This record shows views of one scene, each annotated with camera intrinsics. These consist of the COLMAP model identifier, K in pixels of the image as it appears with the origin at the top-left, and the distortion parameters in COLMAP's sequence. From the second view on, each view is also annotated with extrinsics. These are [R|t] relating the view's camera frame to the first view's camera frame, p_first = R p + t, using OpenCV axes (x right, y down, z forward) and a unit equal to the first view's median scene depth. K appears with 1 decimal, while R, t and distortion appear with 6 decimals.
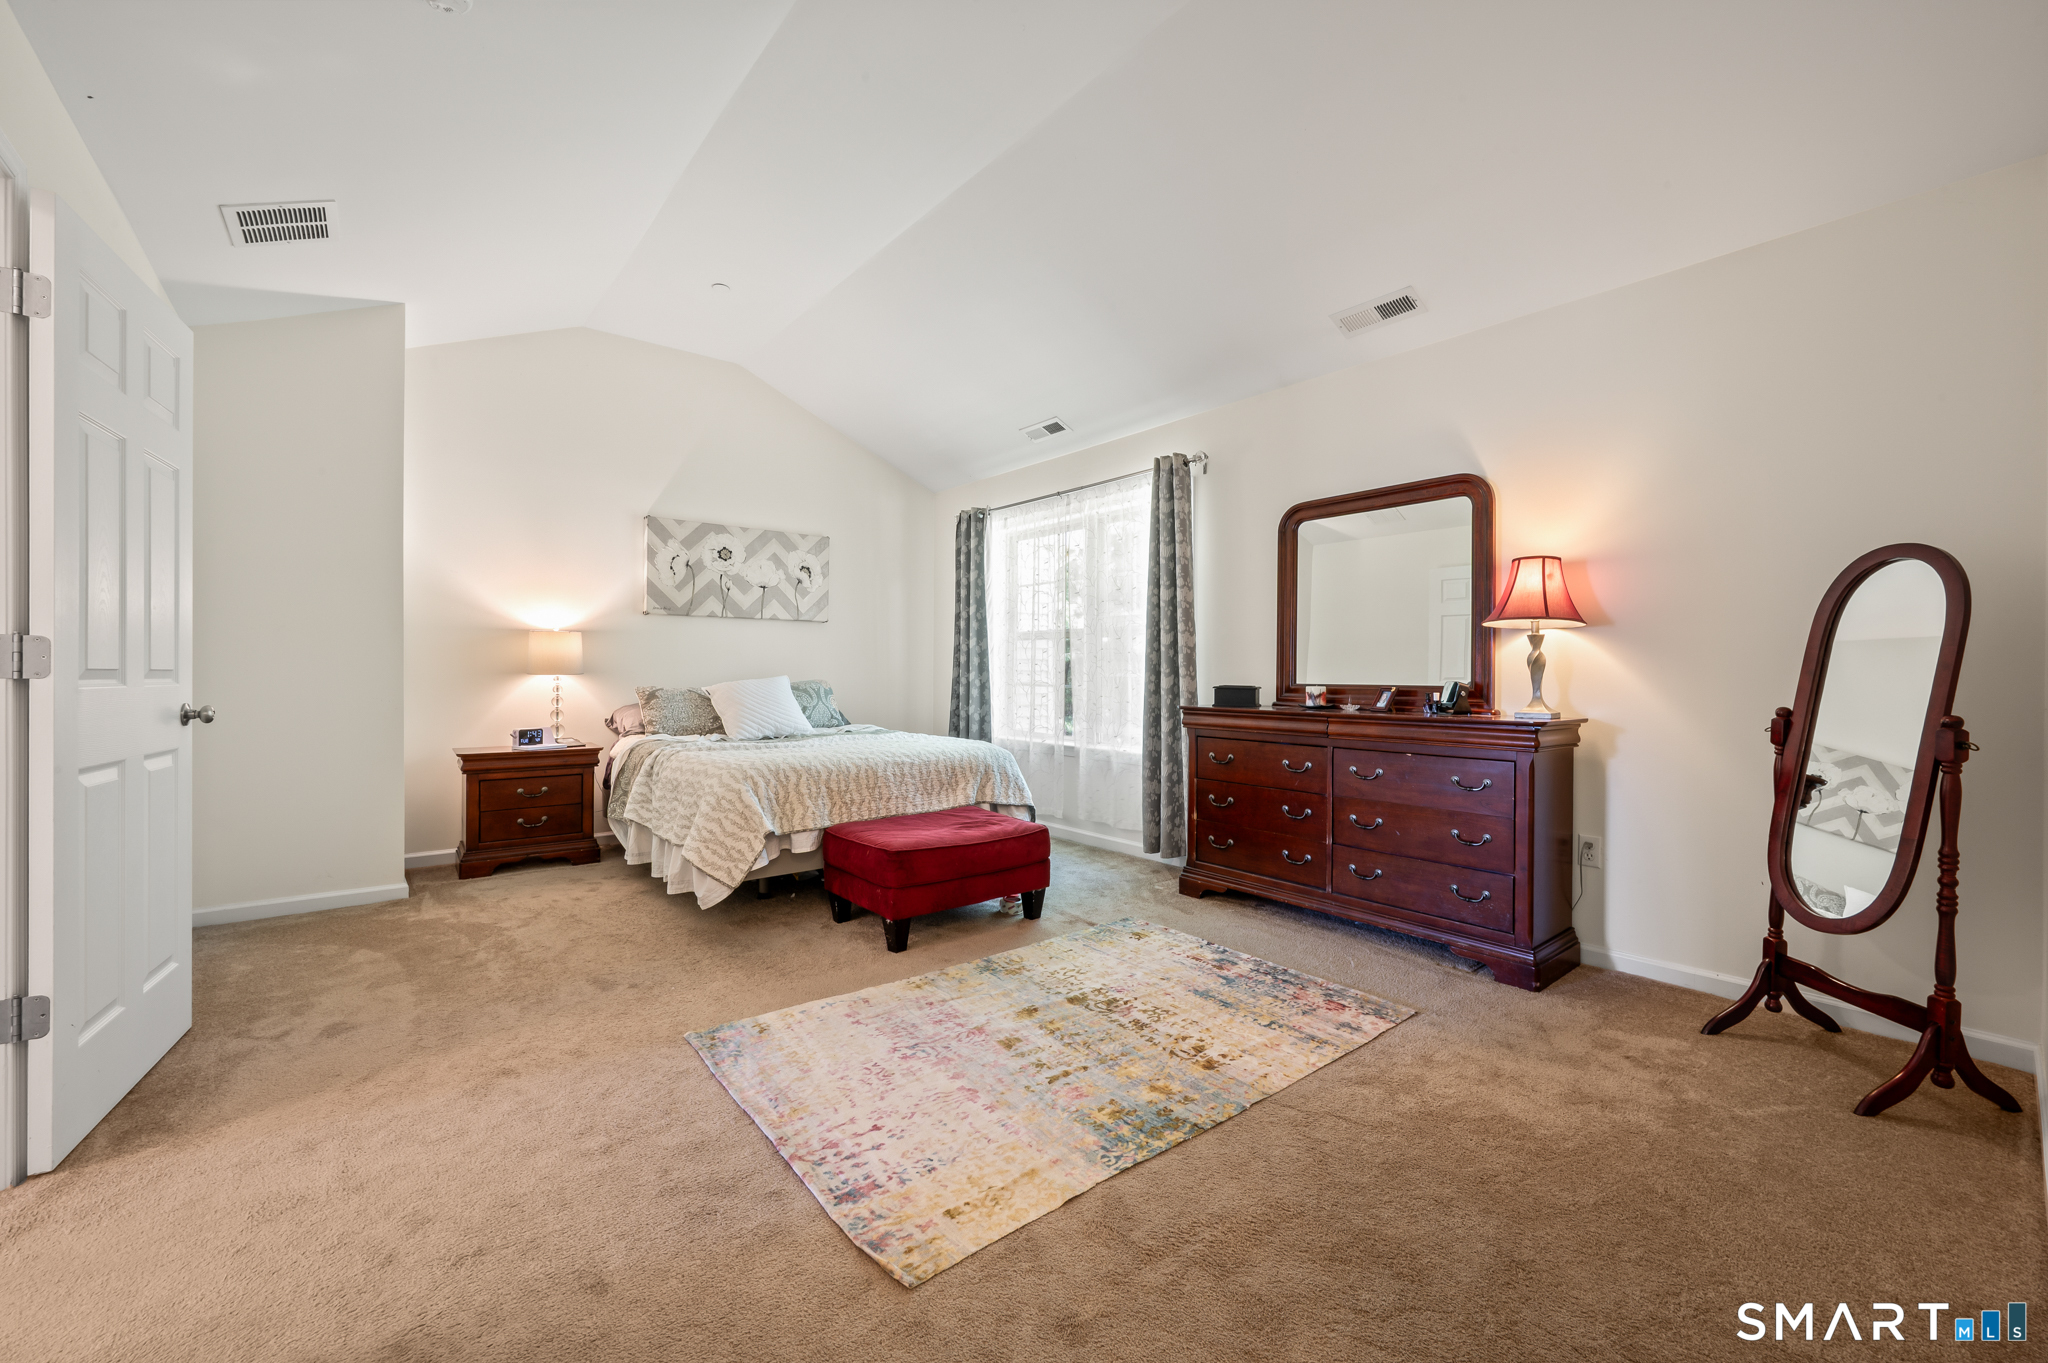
lens RADIAL K [[818.3, 0, 1006.4], [0, 818.3, 674.2], [0, 0, 1]] dist [-0.002293, 0.001775]
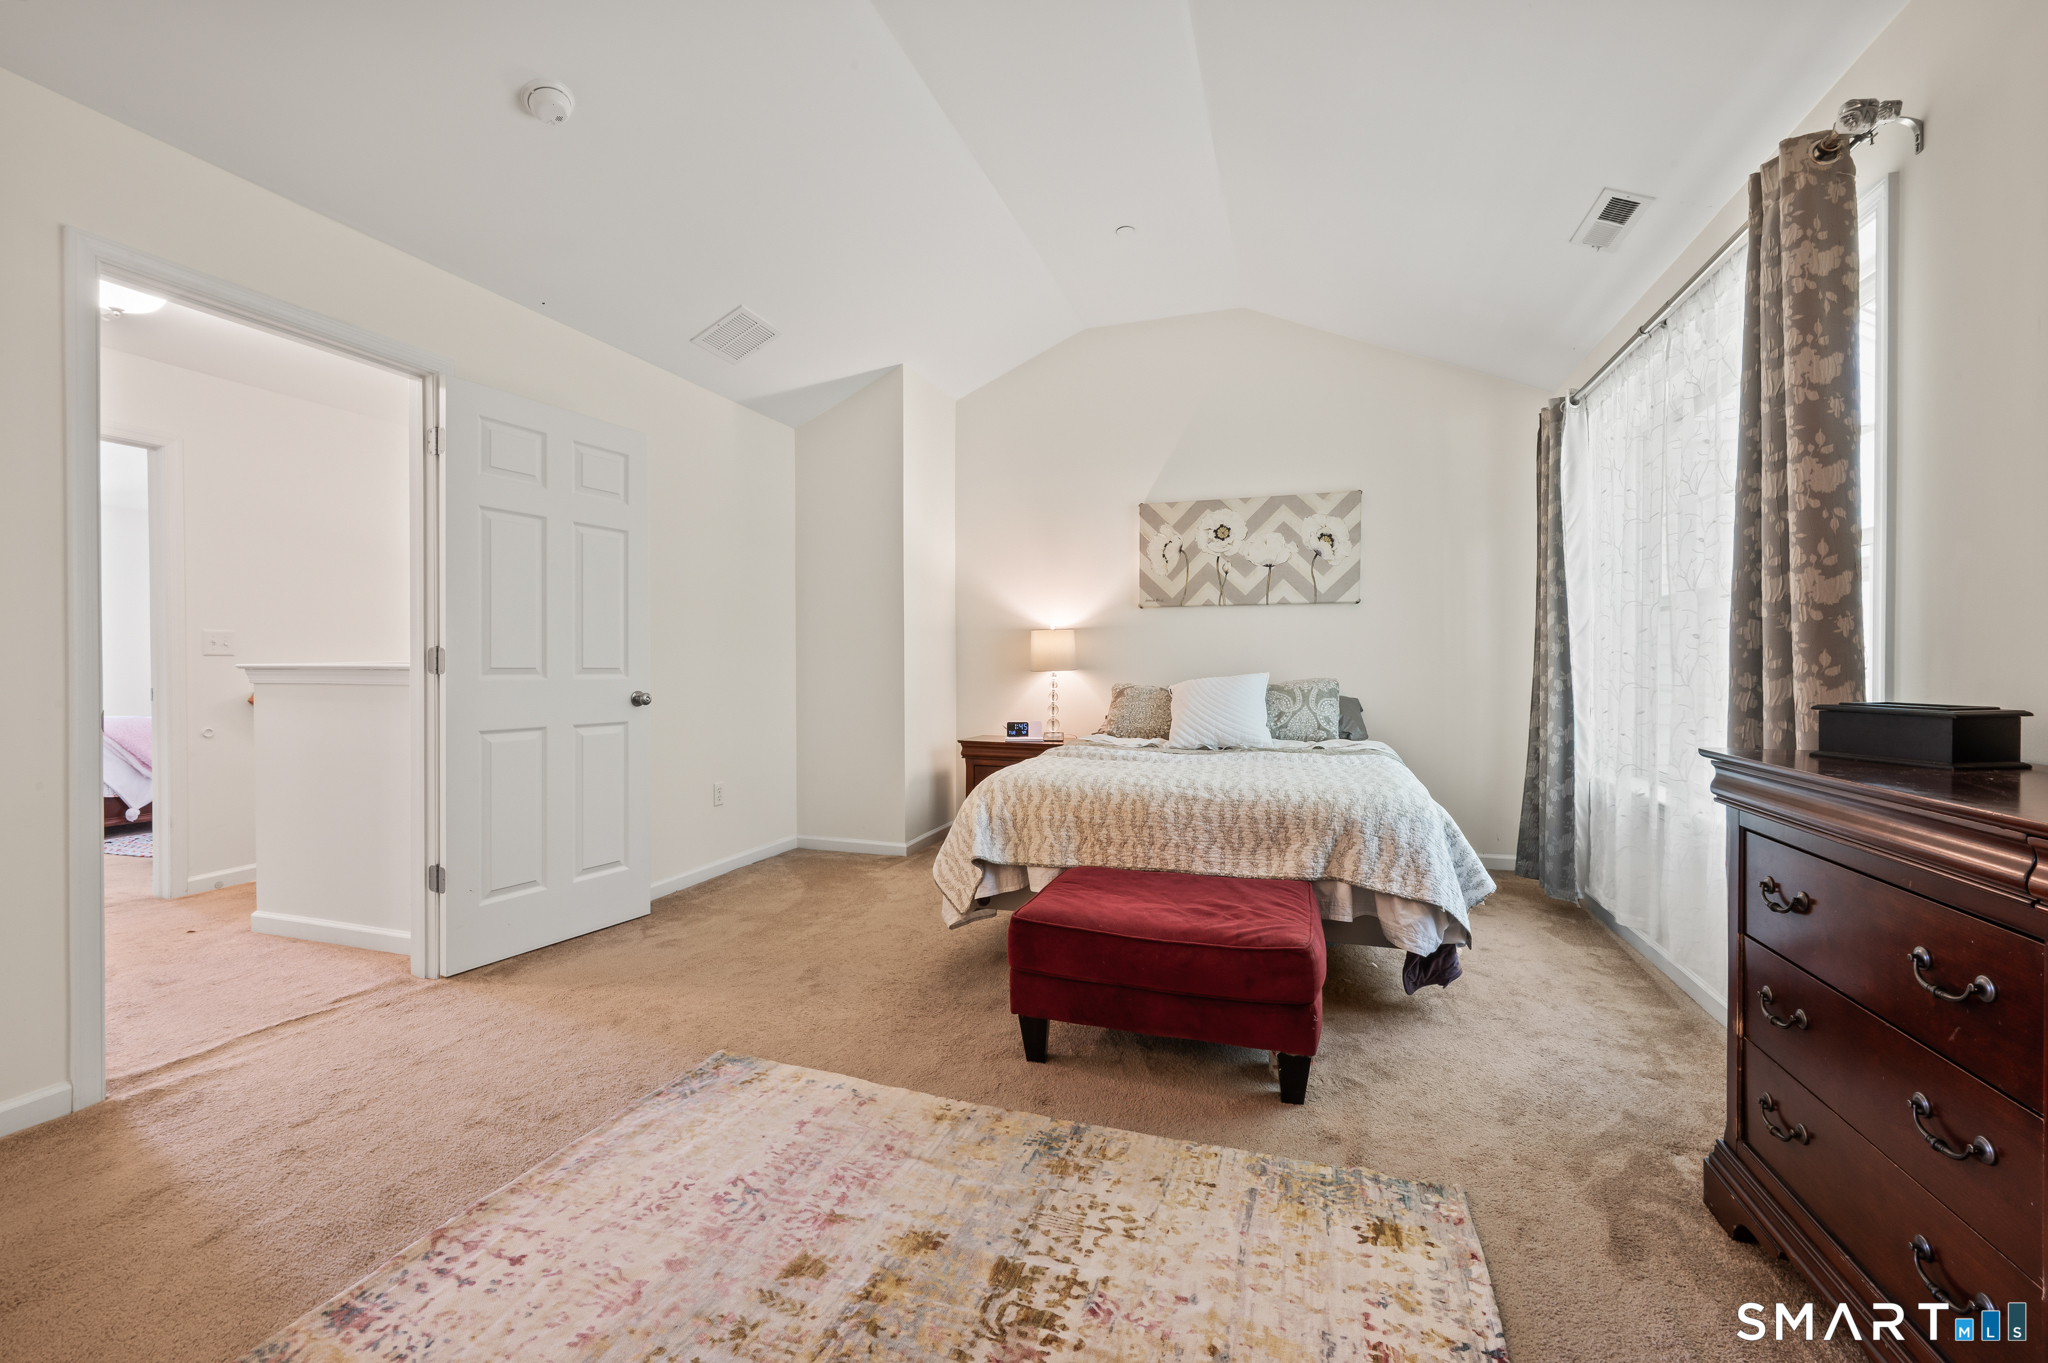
lens RADIAL K [[818.3, 0, 1018.5], [0, 818.3, 668.9], [0, 0, 1]] dist [-0.002293, 0.001775]
pose [[0.546701, -0.001442, -0.837326, 0.451031], [-0.000687, 0.999997, -0.002171, -0.000361], [0.837327, 0.001762, 0.546699, 0.589369]]
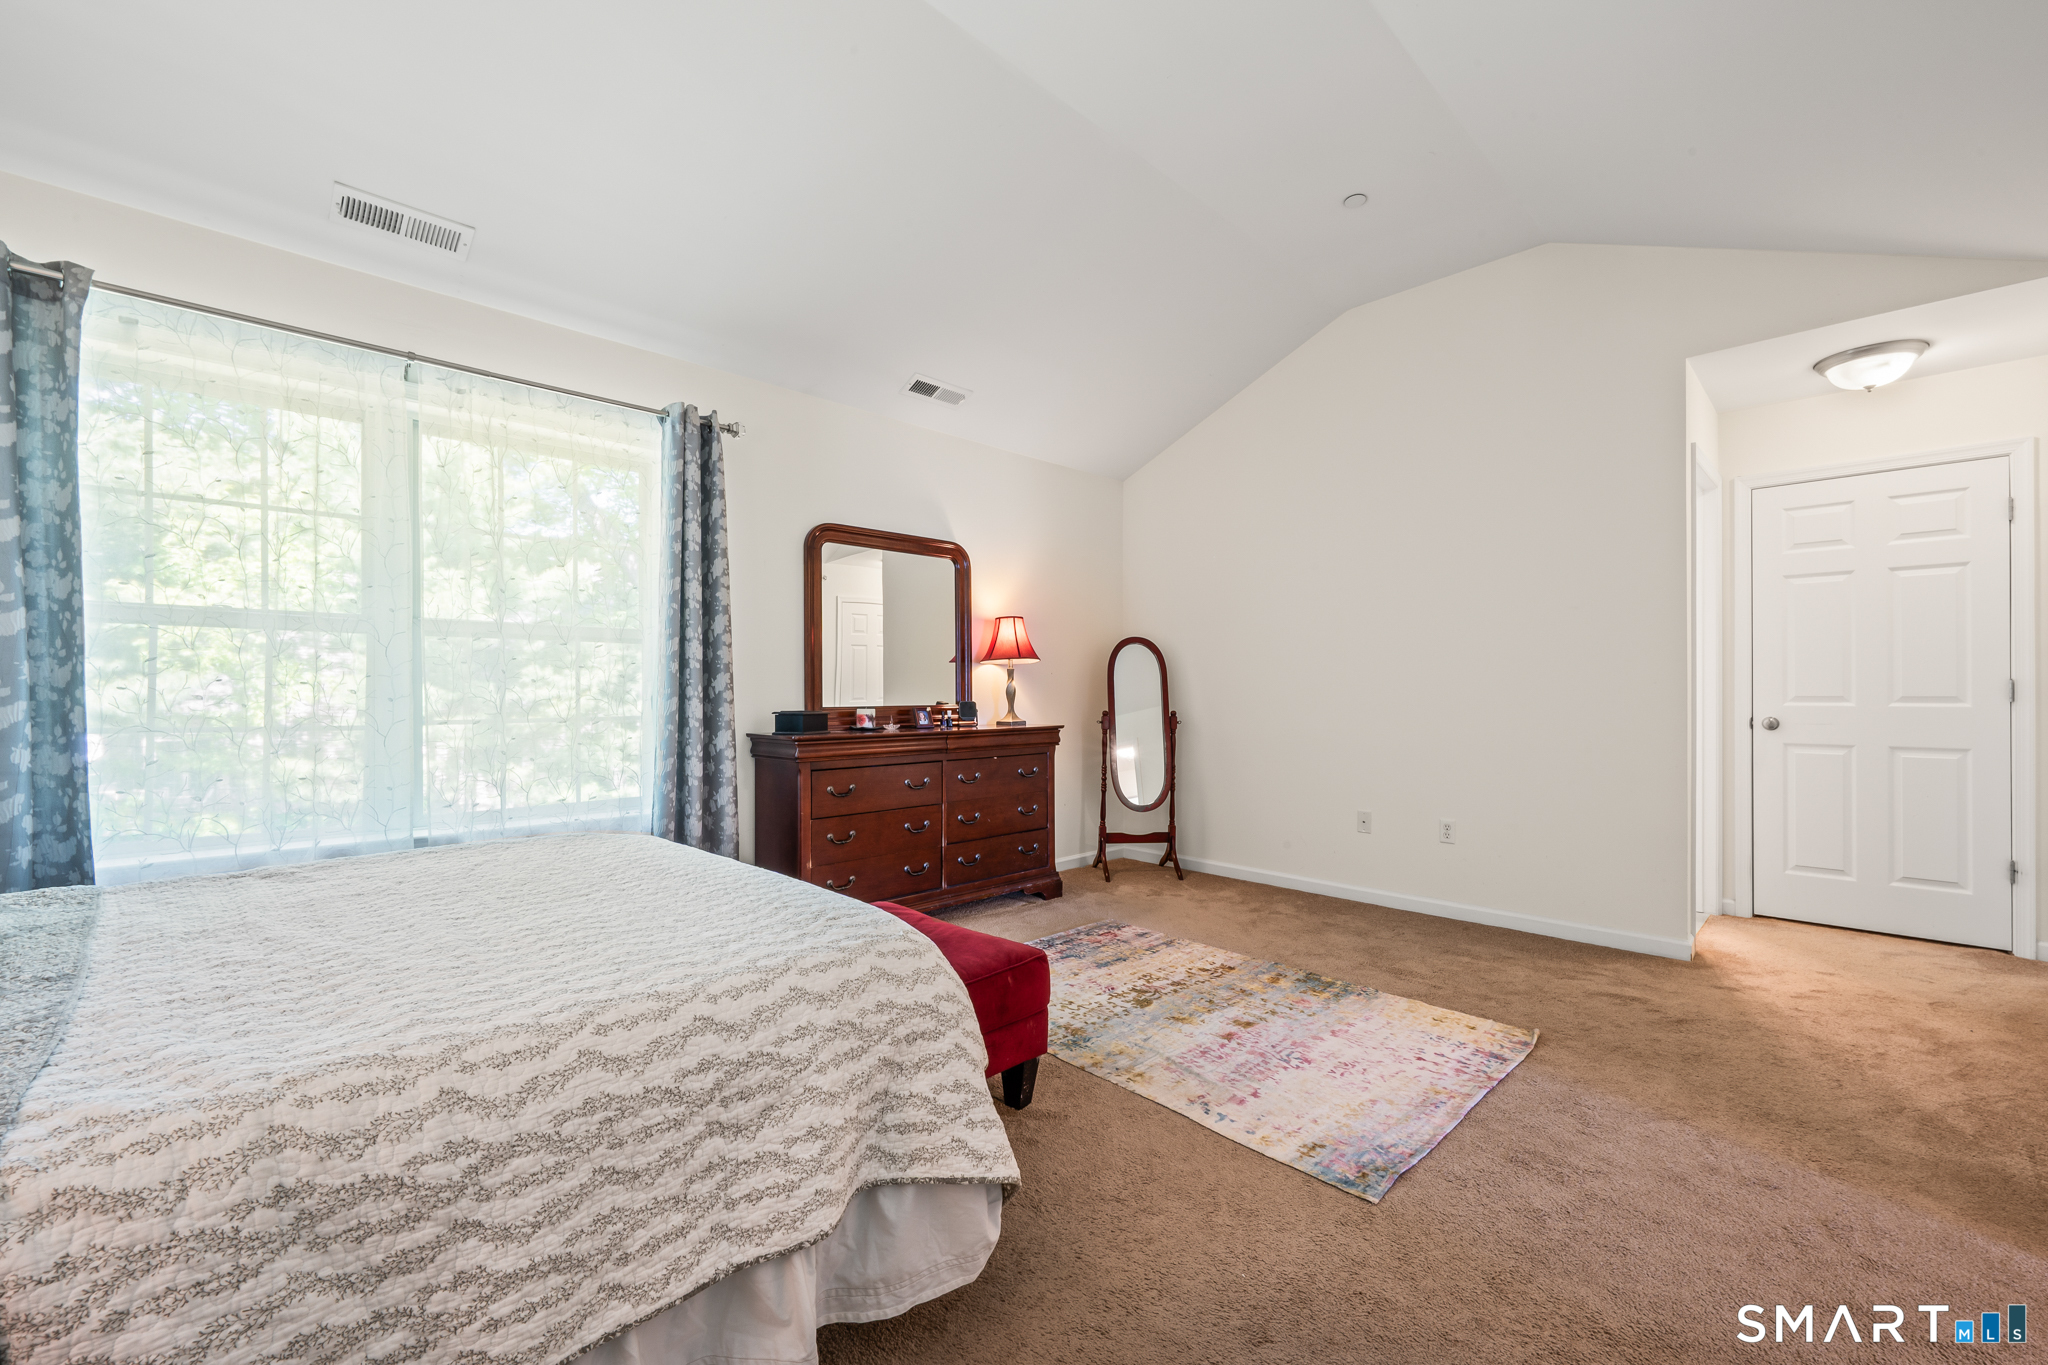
lens RADIAL K [[867.5, 0, 1048.9], [0, 867.5, 696.5], [0, 0, 1]] dist [-0.001180, 0.000011]
pose [[-0.143276, -0.012267, 0.989607, -0.849727], [0.003203, 0.999912, 0.012859, -0.016551], [-0.989678, 0.005012, -0.143224, 1.065864]]
